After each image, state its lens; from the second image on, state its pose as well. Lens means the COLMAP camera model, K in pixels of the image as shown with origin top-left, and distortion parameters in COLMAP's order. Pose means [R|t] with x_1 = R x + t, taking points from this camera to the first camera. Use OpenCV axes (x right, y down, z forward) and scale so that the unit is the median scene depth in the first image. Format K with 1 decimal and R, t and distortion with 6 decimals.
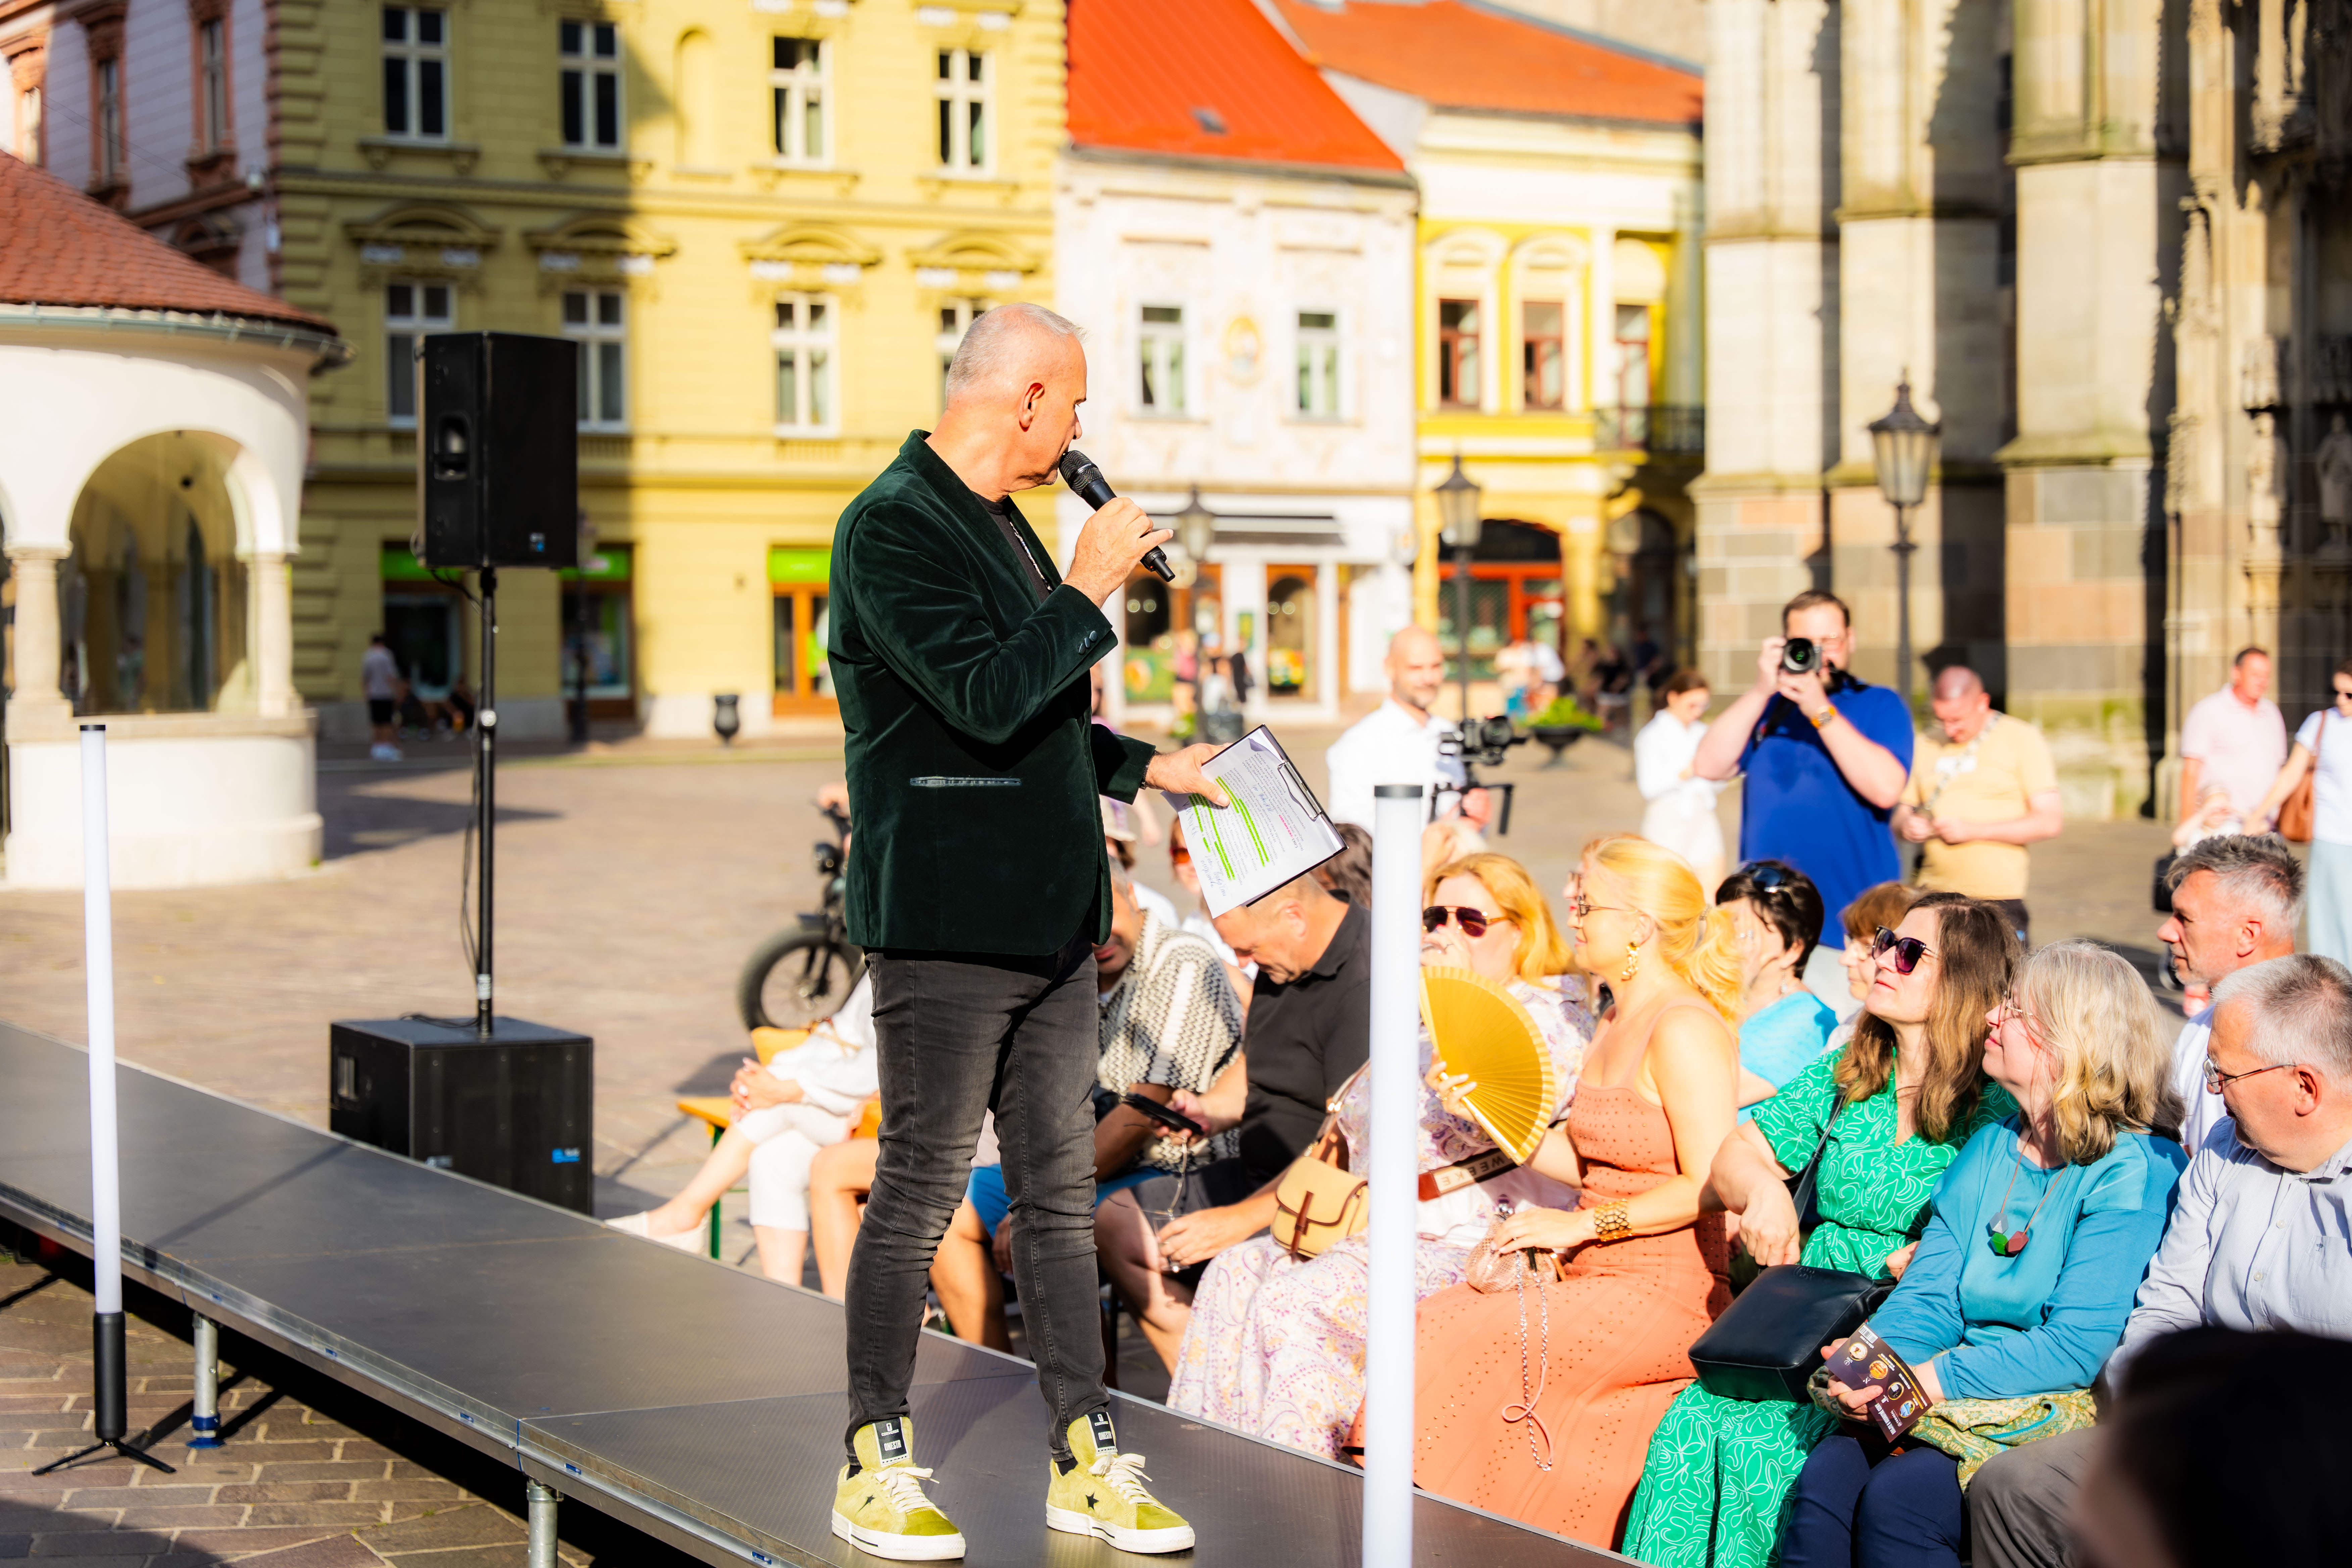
lens RADIAL K [[4170.3, 0, 1171.7], [0, 4170.3, 781.9], [0, 0, 1]] dist [0.007060, 0.000000]
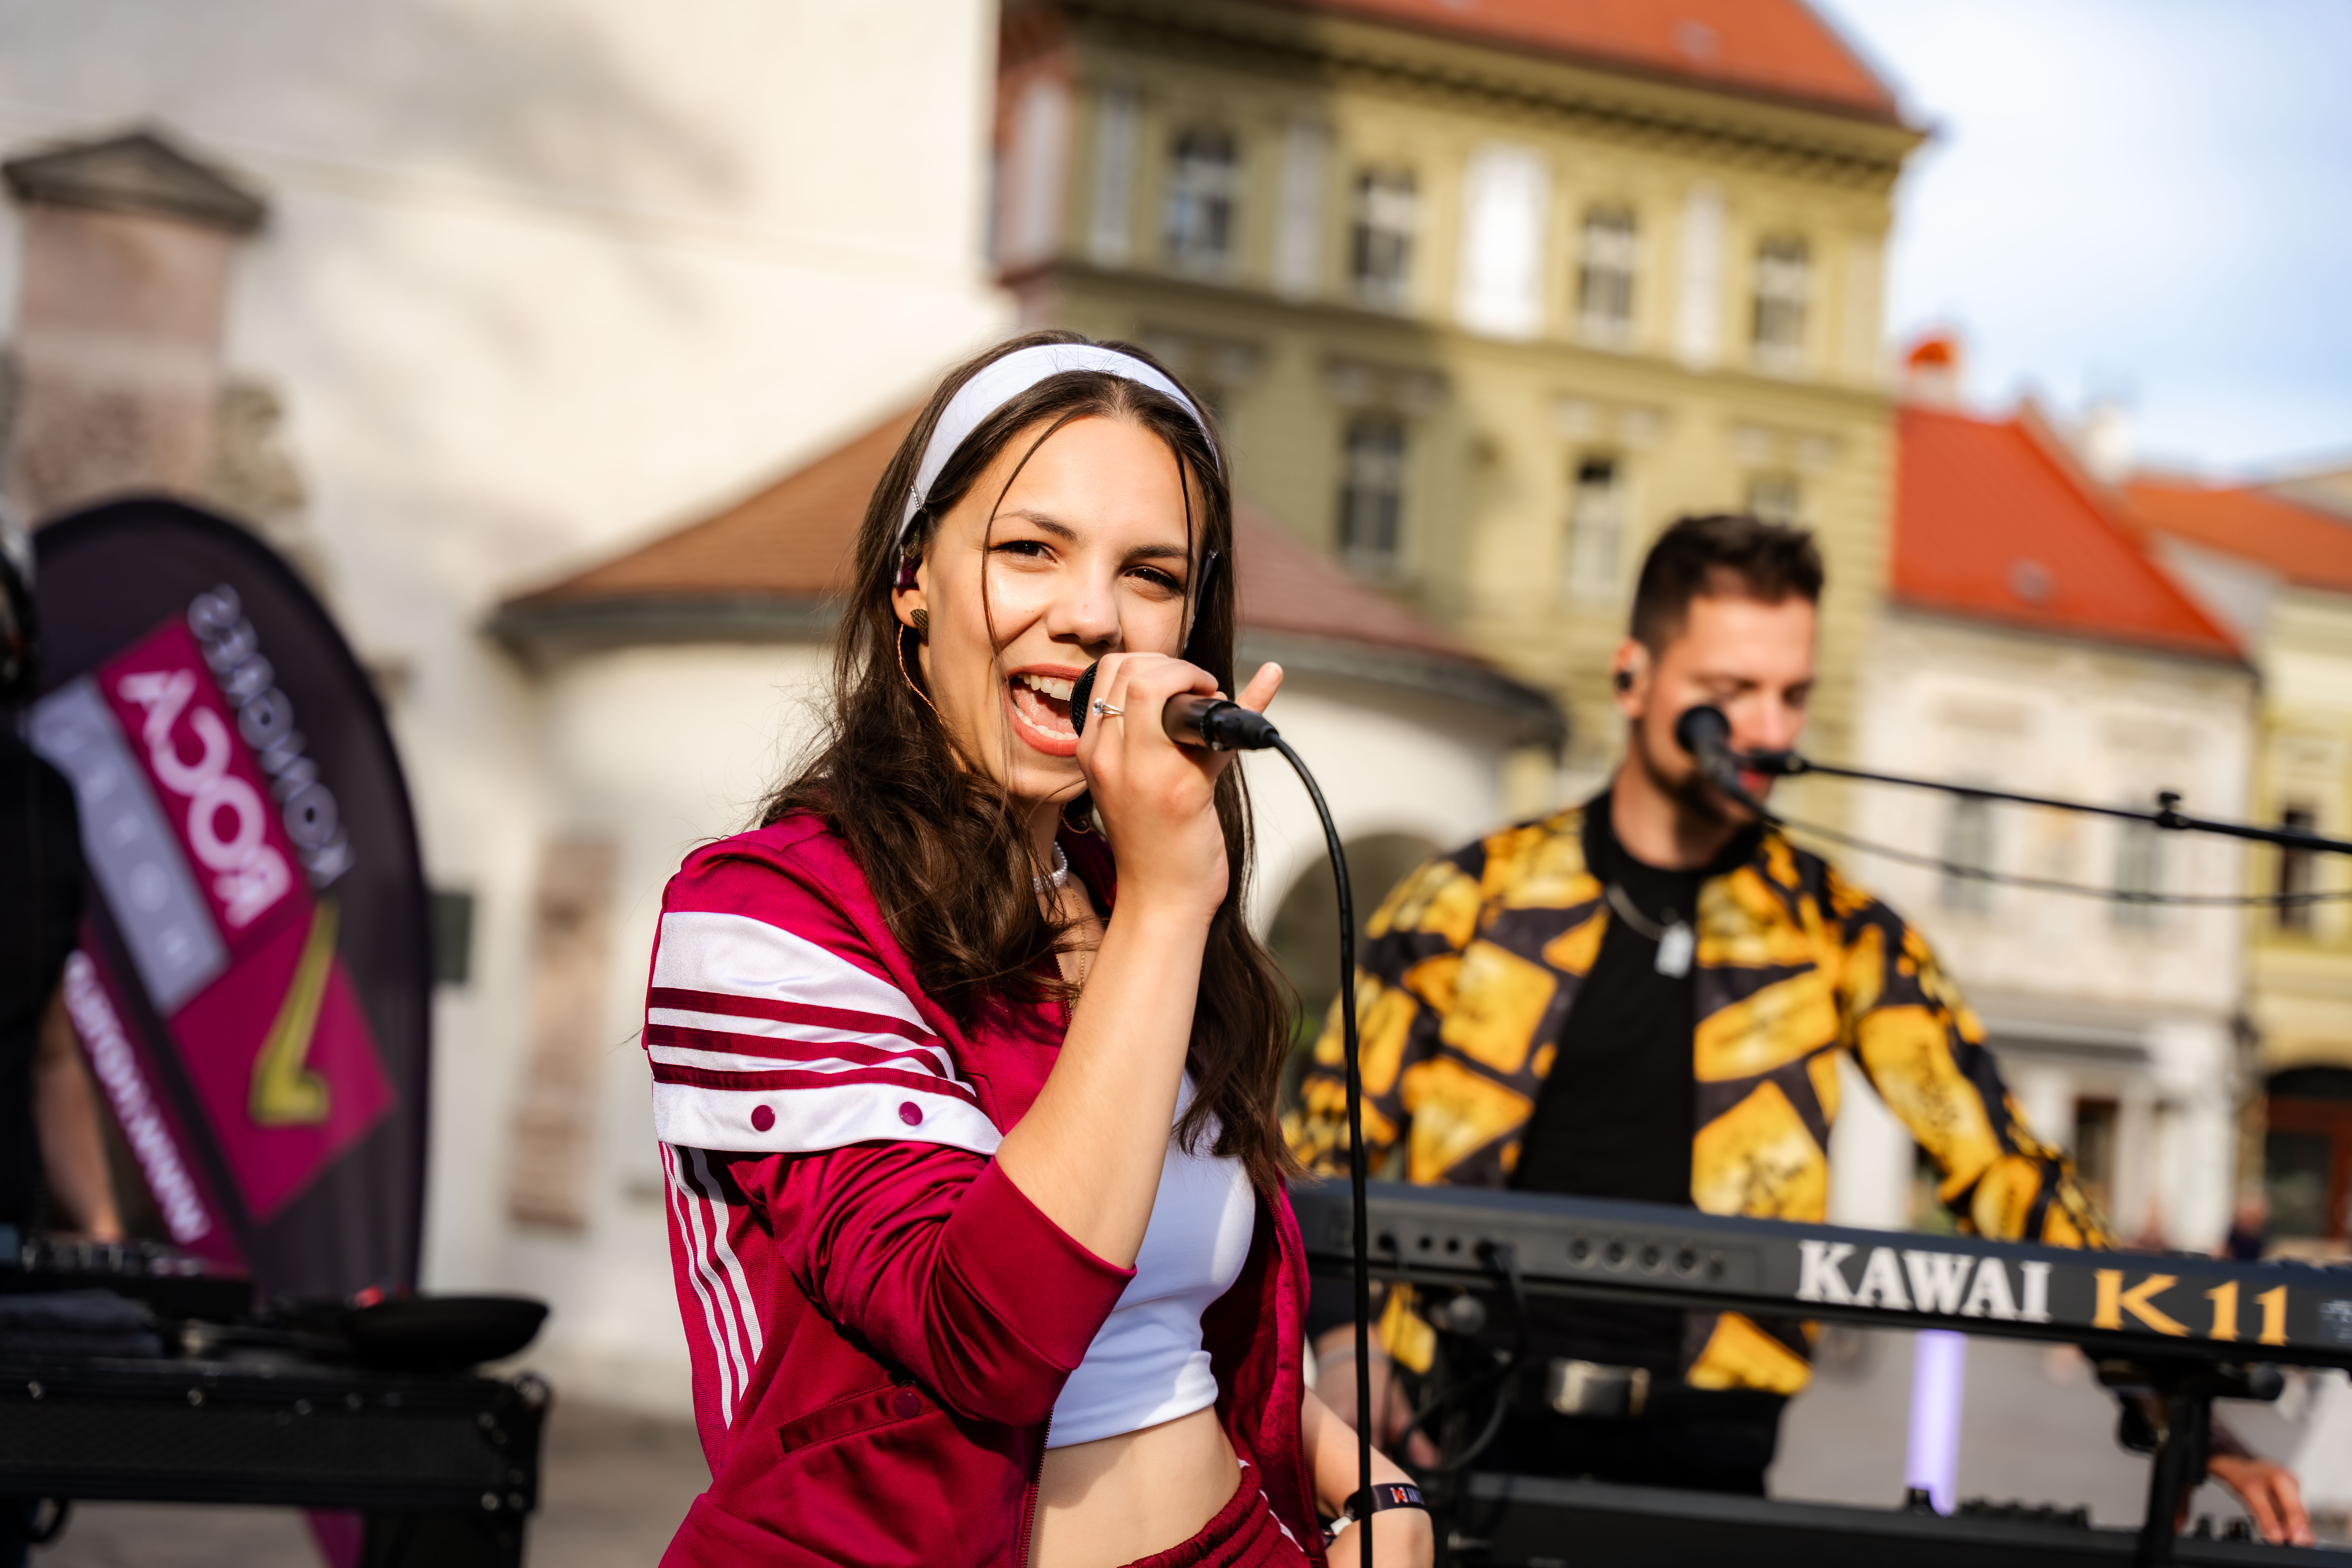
lens RADIAL K [[4234.9, 0, 1181.5], [0, 4234.9, 780.1], [0, 0, 1]] dist [-0.012283, 0.000000]
pose [[0.991315, 0.073139, -0.109298, -0.107411], [-0.085225, 0.990233, -0.110339, -0.004332], [0.100160, 0.118696, 0.987866, 0.152271]]
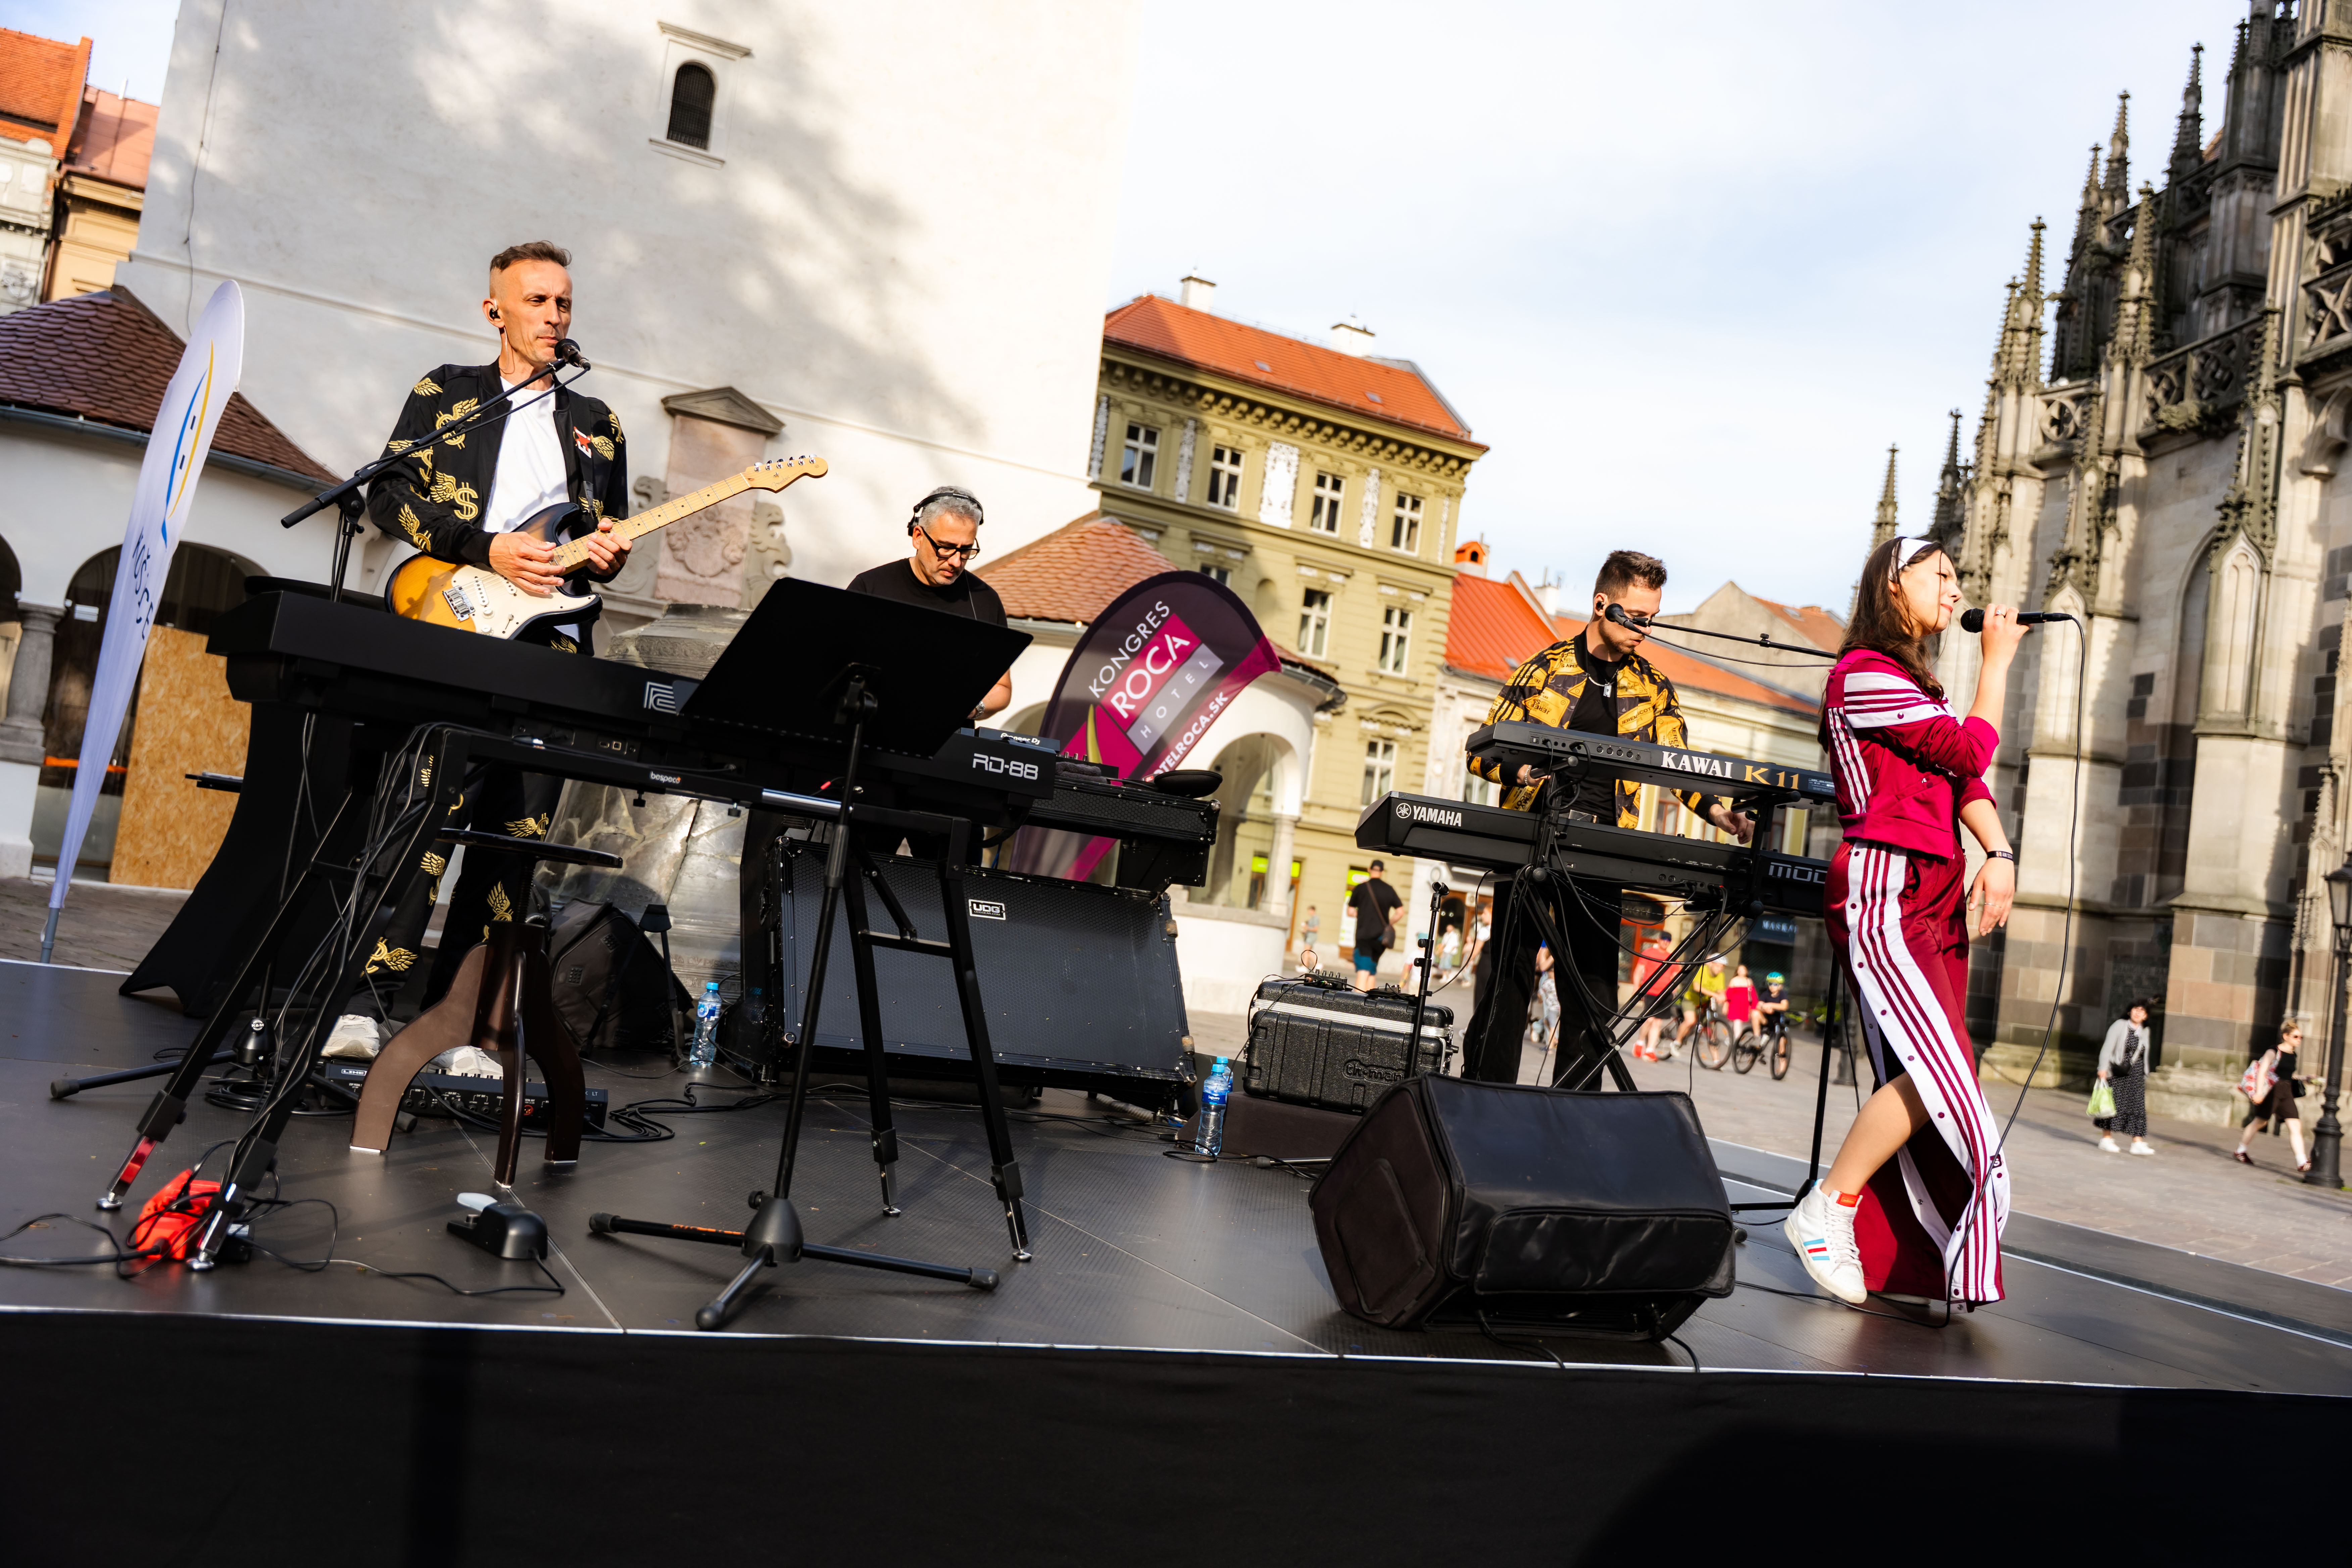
lens RADIAL K [[2054.2, 0, 1183.3], [0, 2054.2, 784.7], [0, 0, 1]] dist [-0.006381, 0.021391]
pose [[0.988885, 0.137170, -0.057370, -0.121731], [-0.142208, 0.985205, -0.095640, 0.009117], [0.043402, 0.102736, 0.993761, 0.113198]]
